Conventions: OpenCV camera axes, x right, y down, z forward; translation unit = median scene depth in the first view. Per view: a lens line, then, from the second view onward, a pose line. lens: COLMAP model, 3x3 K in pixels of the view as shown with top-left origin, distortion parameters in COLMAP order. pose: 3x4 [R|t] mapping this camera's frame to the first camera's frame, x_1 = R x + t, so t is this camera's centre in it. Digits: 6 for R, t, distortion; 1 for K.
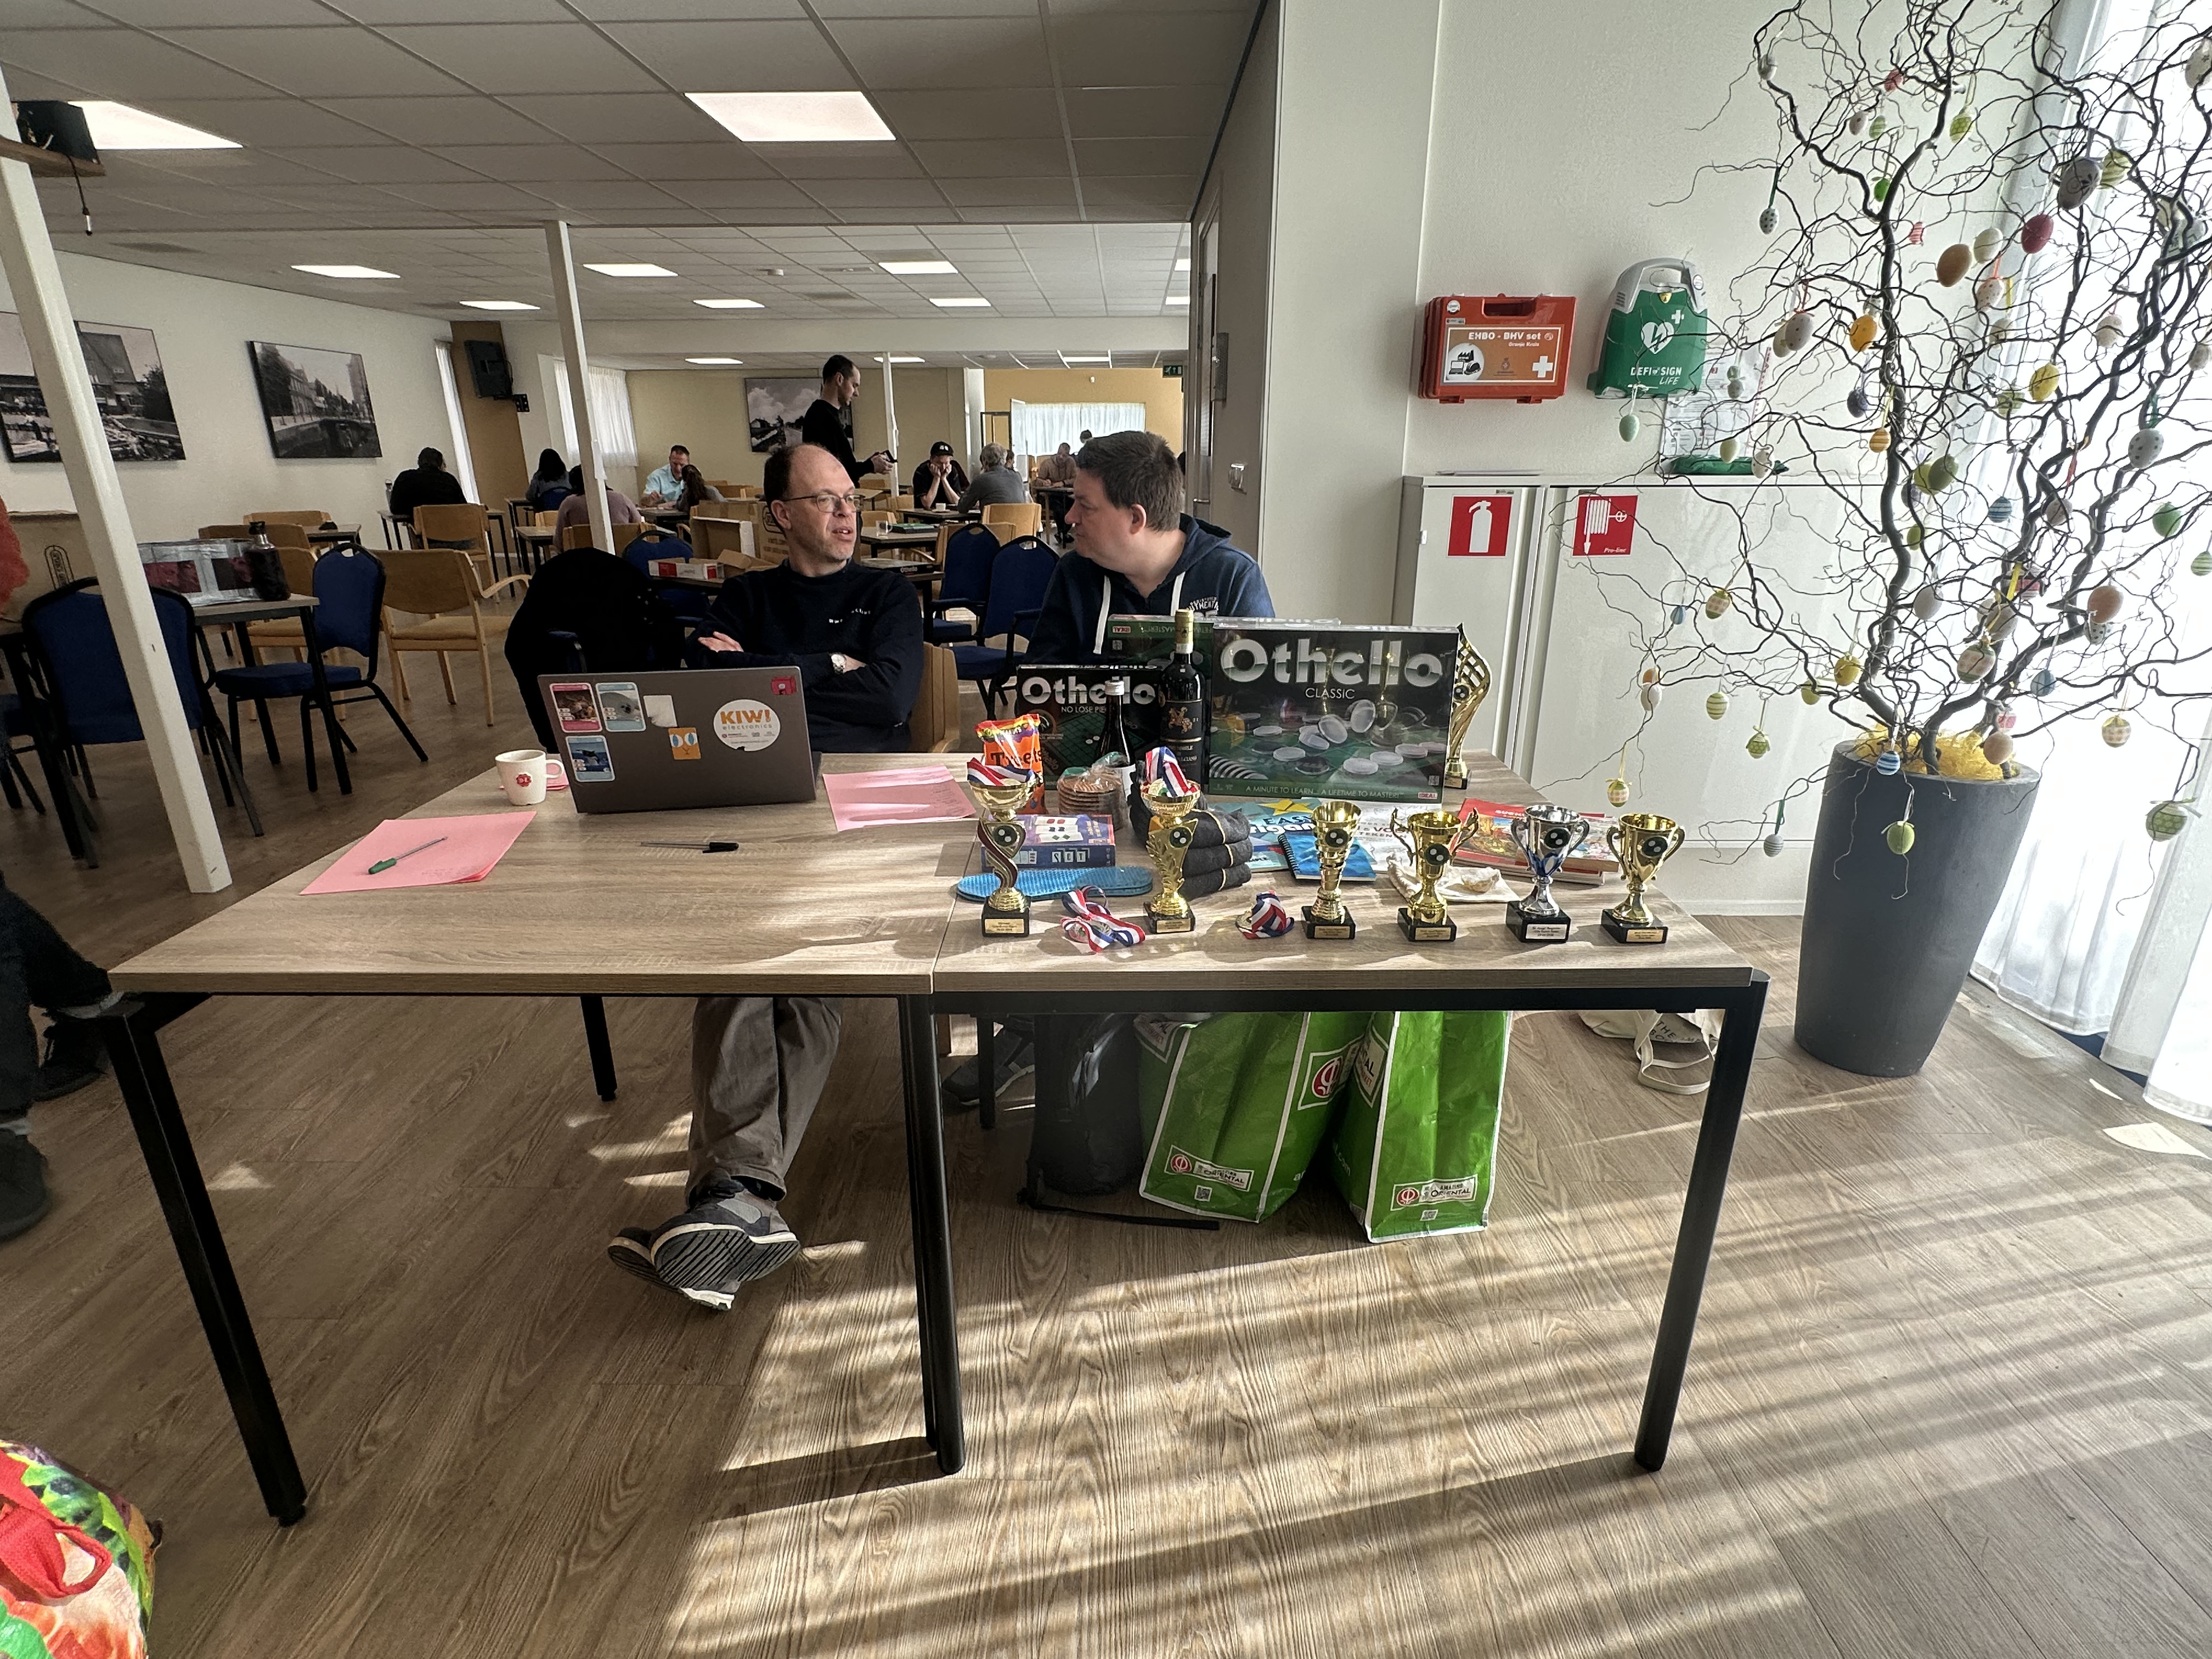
lens RADIAL K [[1099.2, 0, 1106.0], [0, 1099.2, 829.5], [0, 0, 1]] dist [-0.001108, -0.000888]
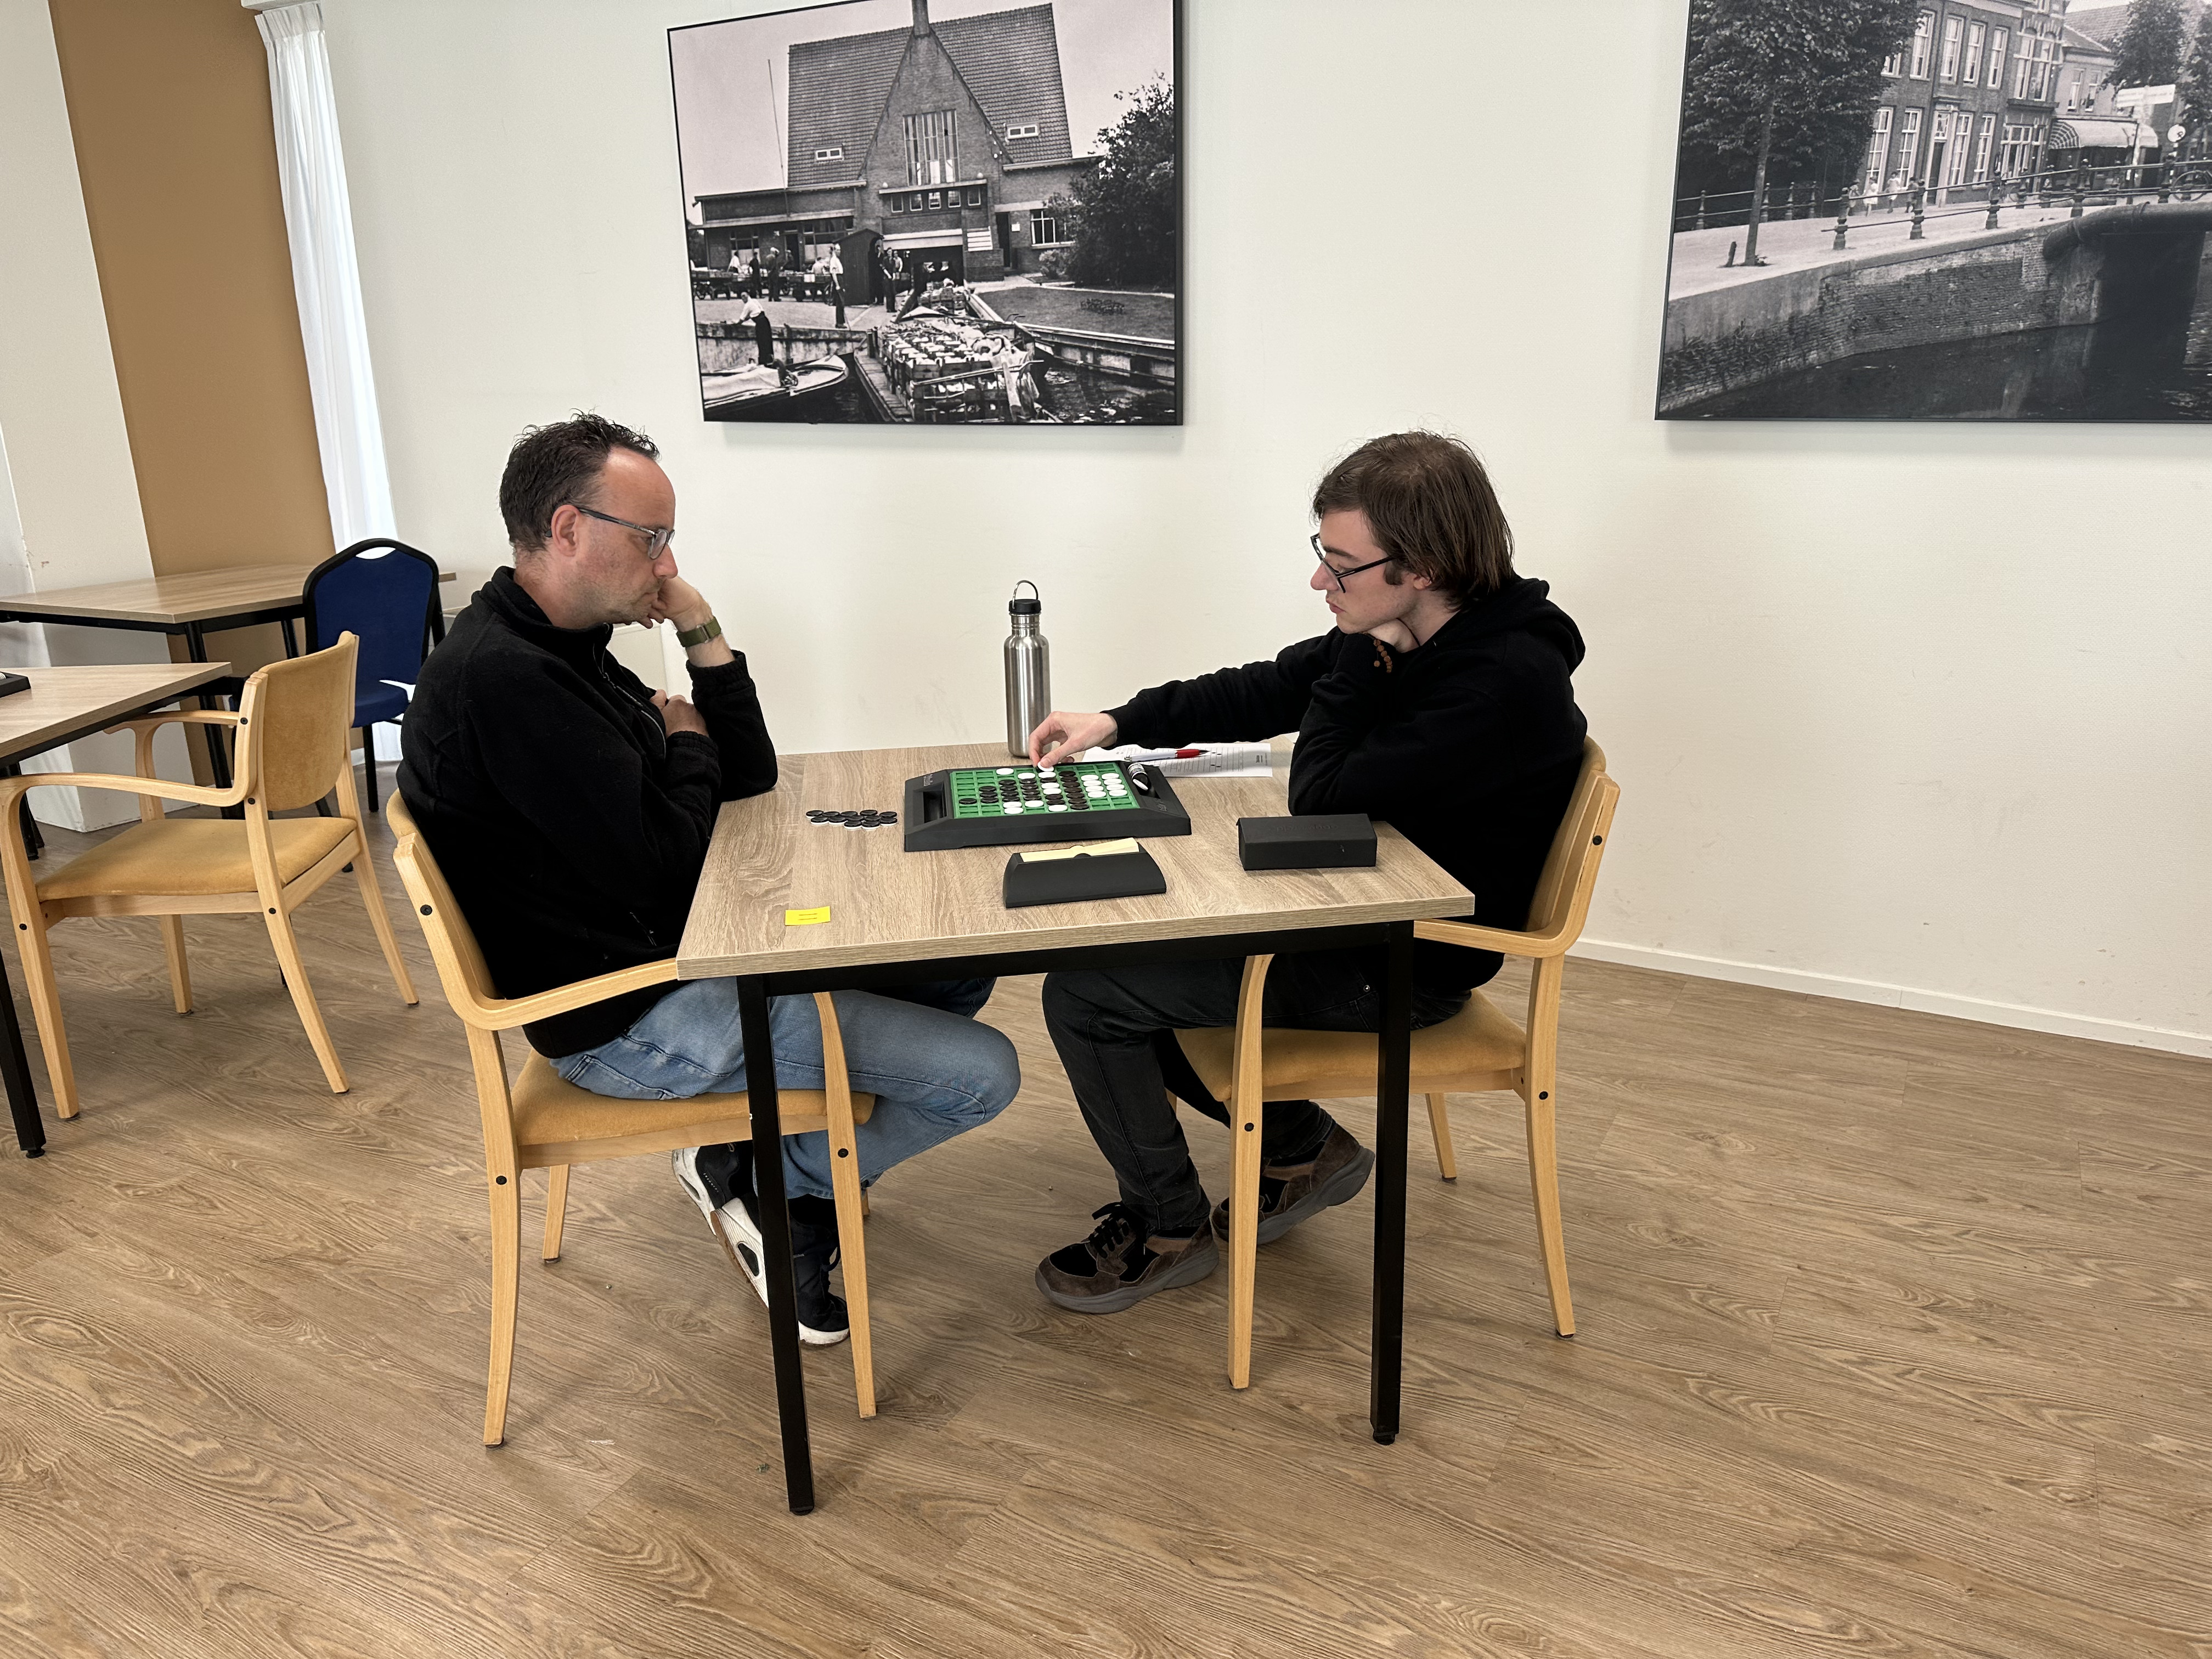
lens RADIAL K [[1548.7, 0, 1106.0], [0, 1548.7, 829.5], [0, 0, 1]] dist [0.011101, -0.001697]
pose [[-0.469293, 0.255836, -0.845169, -0.493993], [-0.278775, 0.865240, 0.416706, -0.429558], [0.837883, 0.431169, -0.334731, 1.225648]]
